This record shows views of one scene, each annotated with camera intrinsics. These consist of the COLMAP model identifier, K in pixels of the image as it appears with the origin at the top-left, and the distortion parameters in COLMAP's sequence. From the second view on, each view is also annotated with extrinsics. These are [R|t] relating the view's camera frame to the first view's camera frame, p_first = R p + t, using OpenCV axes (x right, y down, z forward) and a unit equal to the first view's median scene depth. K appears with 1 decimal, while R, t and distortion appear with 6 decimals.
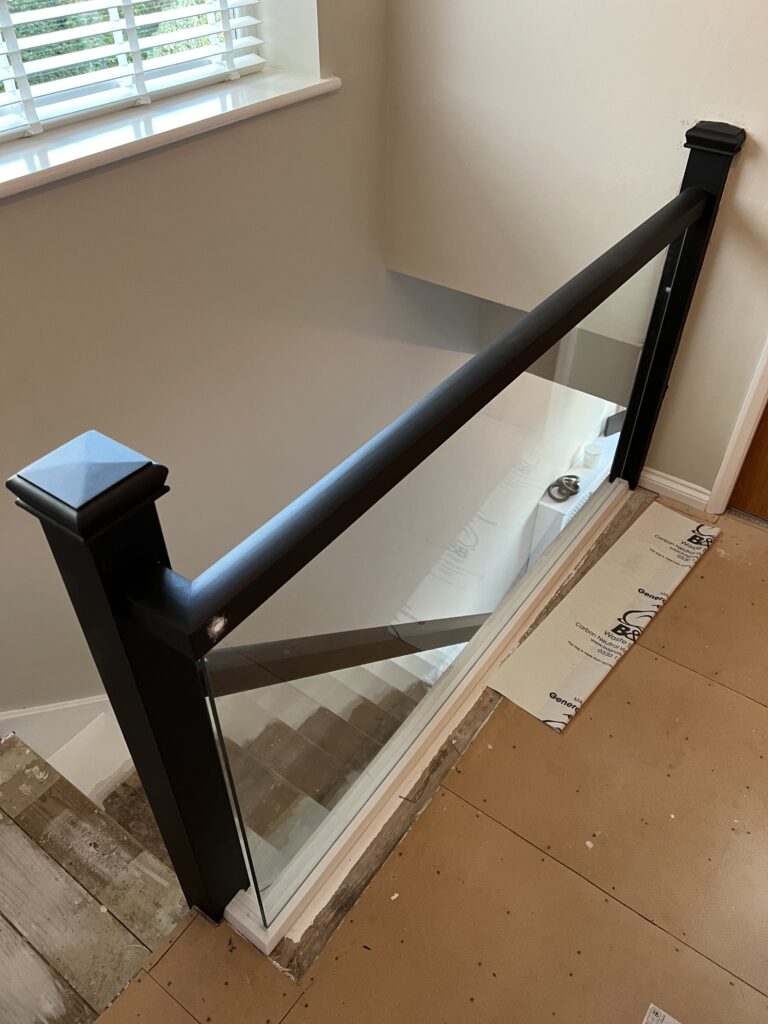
lens RADIAL K [[776.8, 0, 384.0], [0, 776.8, 511.0], [0, 0, 1]] dist [0.004916, 0.000345]
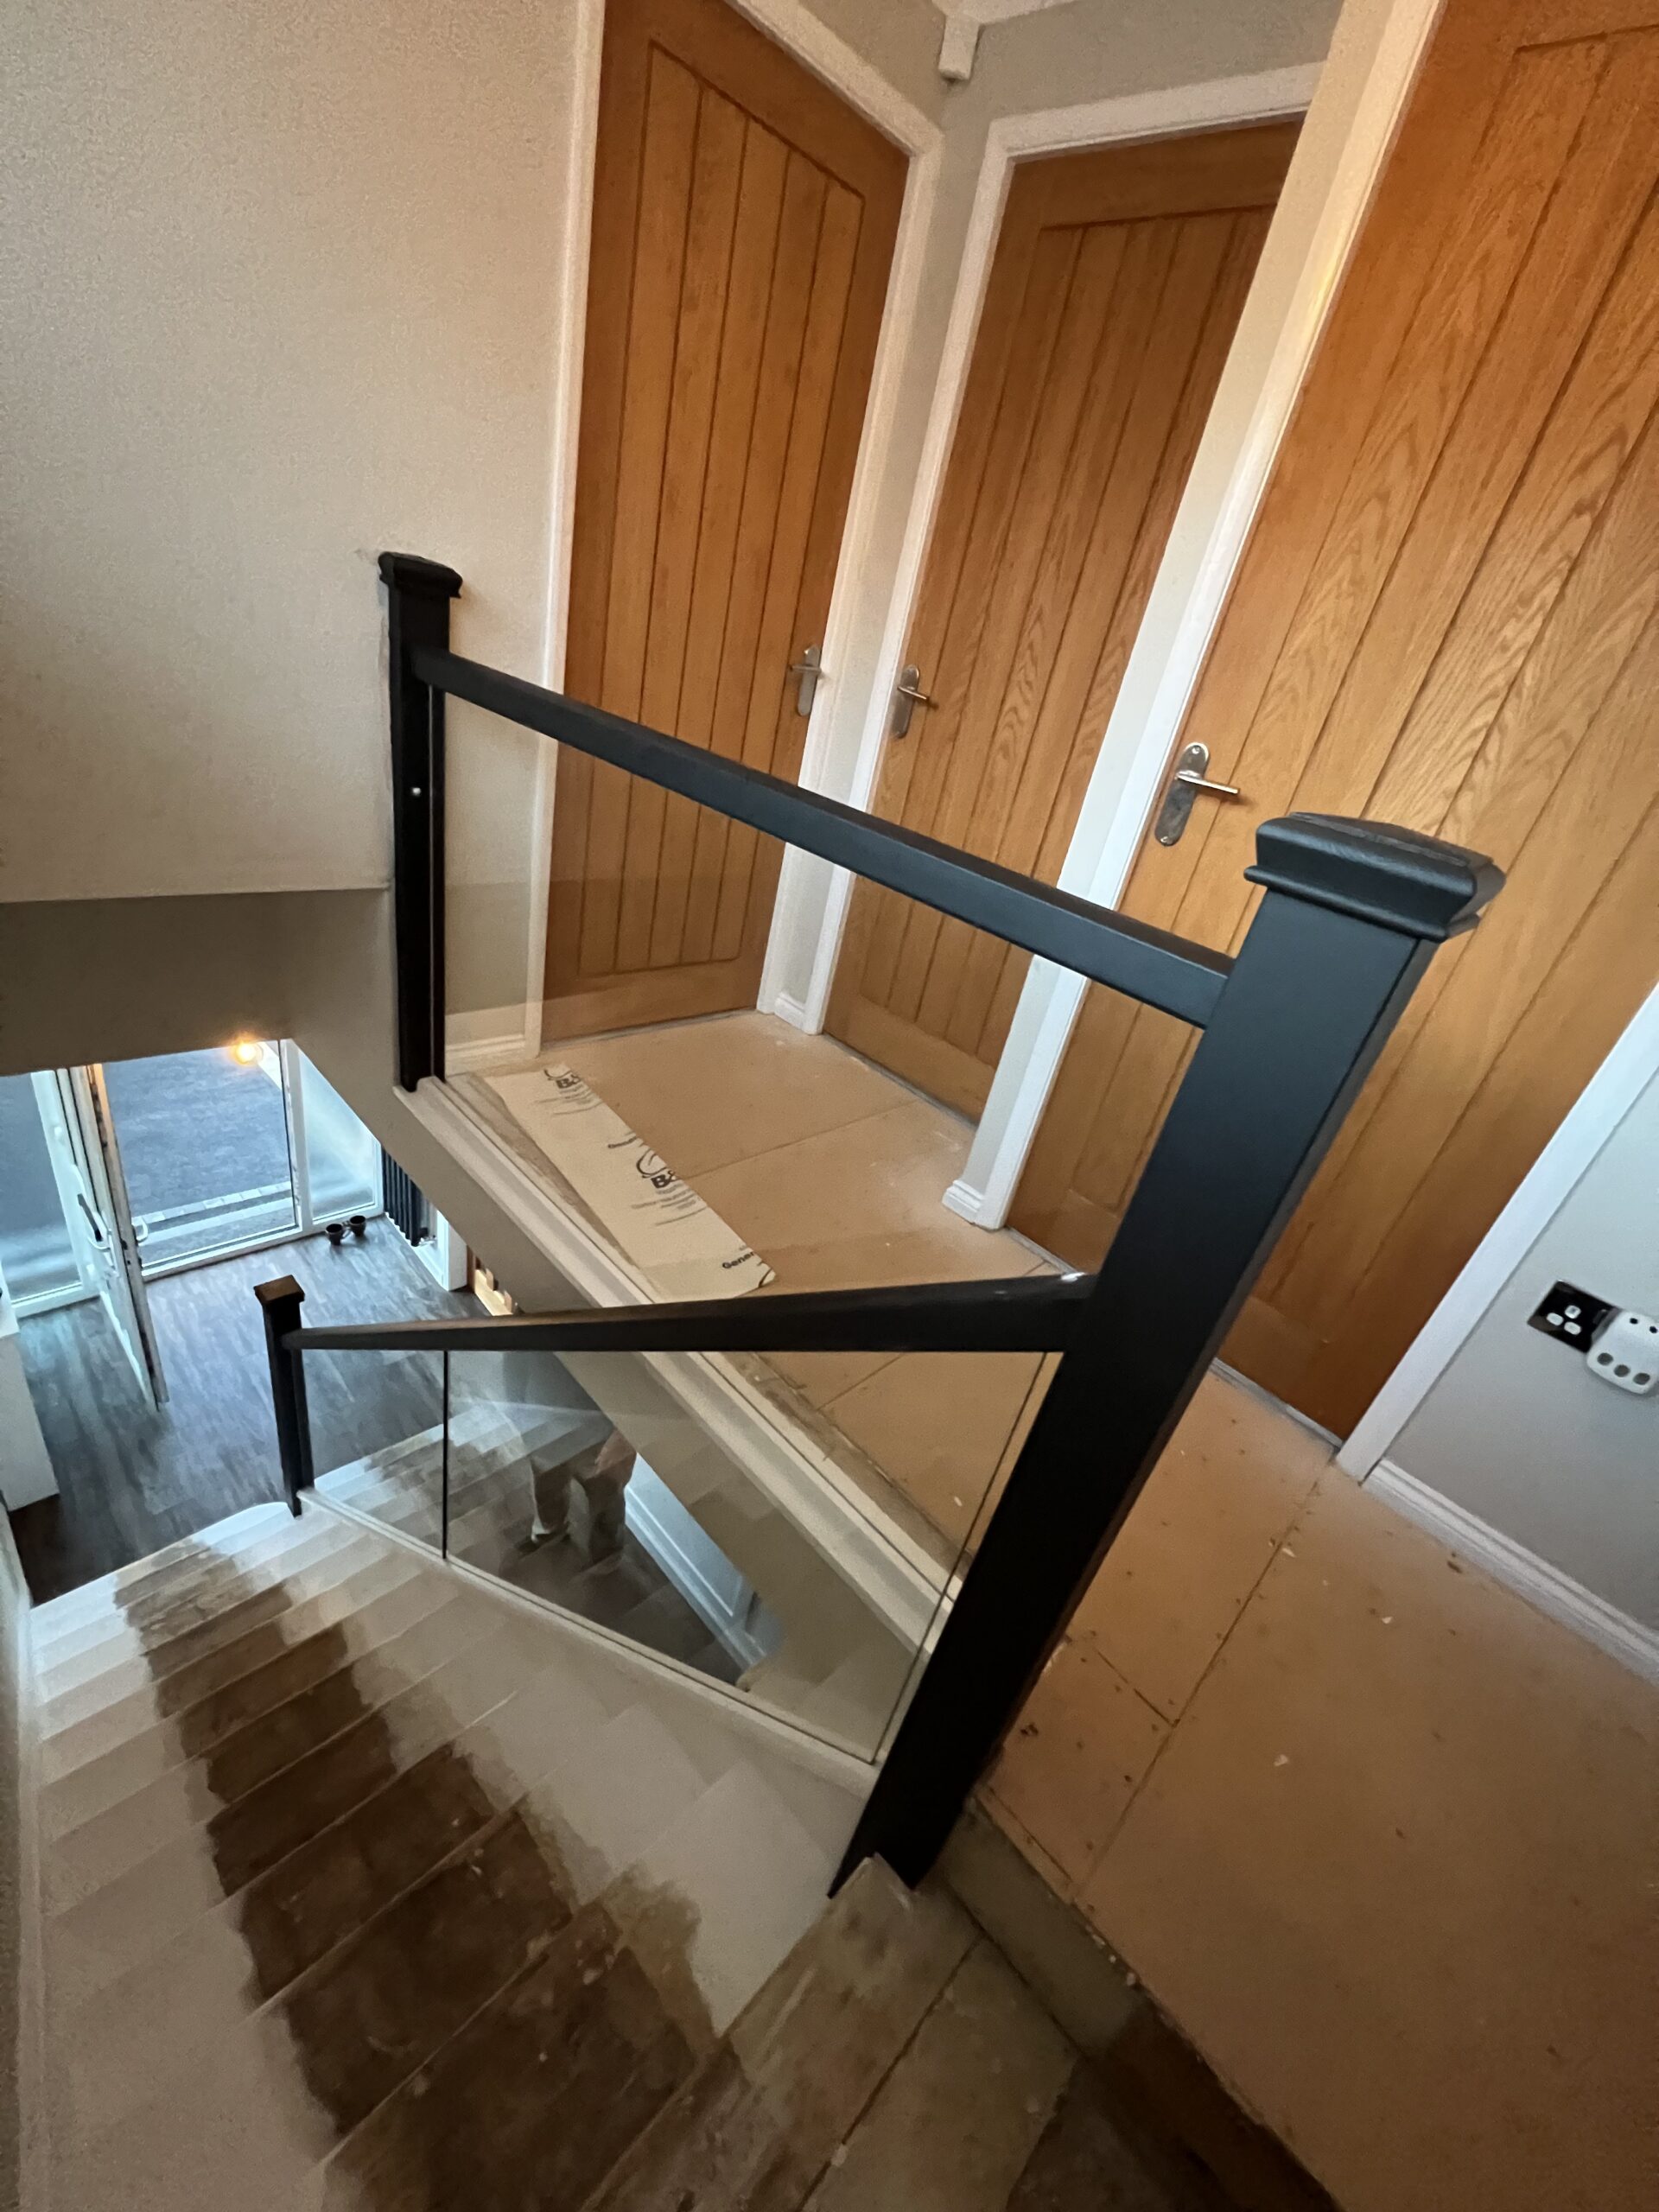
lens RADIAL K [[890.6, 0, 830.6], [0, 890.6, 1104.4], [0, 0, 1]] dist [-0.000755, -0.000102]
pose [[0.142296, -0.445954, 0.883672, -0.500725], [0.492064, 0.806498, 0.327771, -0.142385], [-0.858851, 0.388183, 0.334199, 0.543968]]
